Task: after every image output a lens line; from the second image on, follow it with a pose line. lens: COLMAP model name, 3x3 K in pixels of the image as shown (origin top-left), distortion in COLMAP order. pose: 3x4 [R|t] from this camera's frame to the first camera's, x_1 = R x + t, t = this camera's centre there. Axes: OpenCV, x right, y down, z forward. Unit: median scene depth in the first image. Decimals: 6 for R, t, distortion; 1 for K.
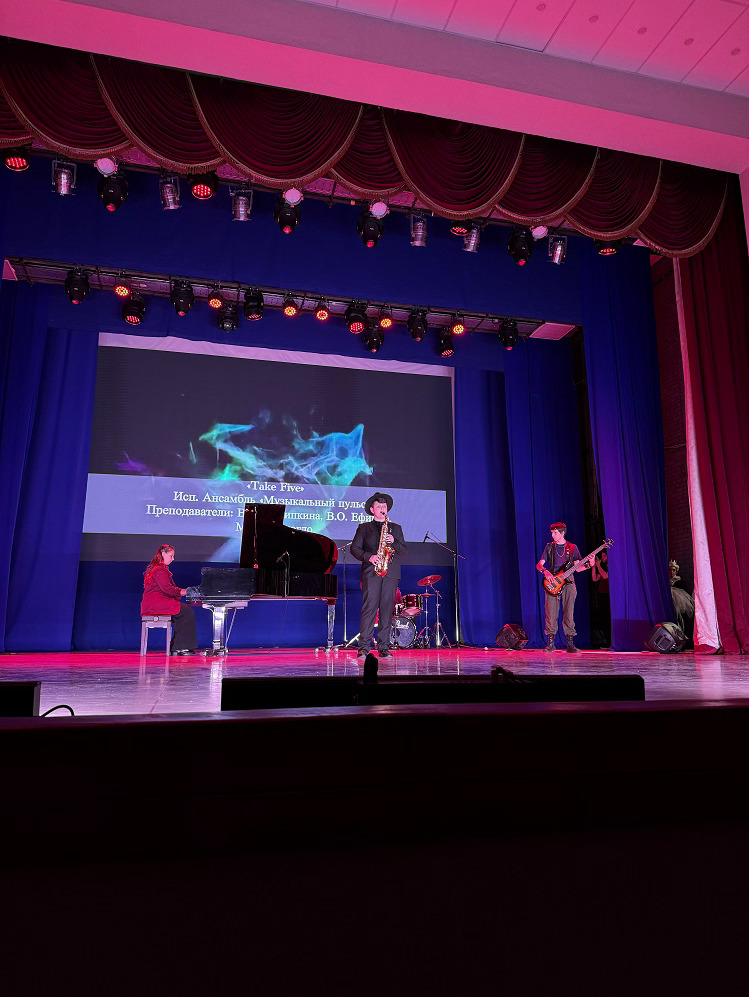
lens RADIAL K [[699.8, 0, 370.0], [0, 699.8, 503.2], [0, 0, 1]] dist [0.109266, -0.164795]
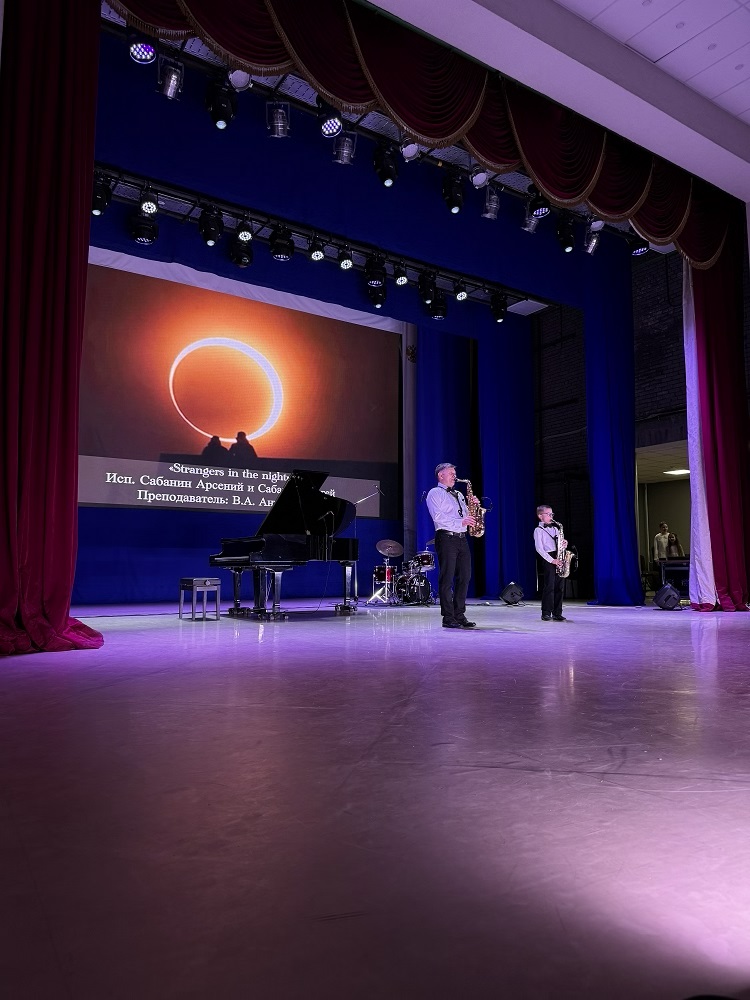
lens RADIAL K [[701.9, 0, 370.5], [0, 701.9, 504.7], [0, 0, 1]] dist [0.109266, -0.164795]
pose [[0.943357, 0.033726, 0.330062, -0.426288], [-0.065102, 0.994297, 0.084474, -0.029836], [-0.325330, -0.101177, 0.940172, 0.051868]]
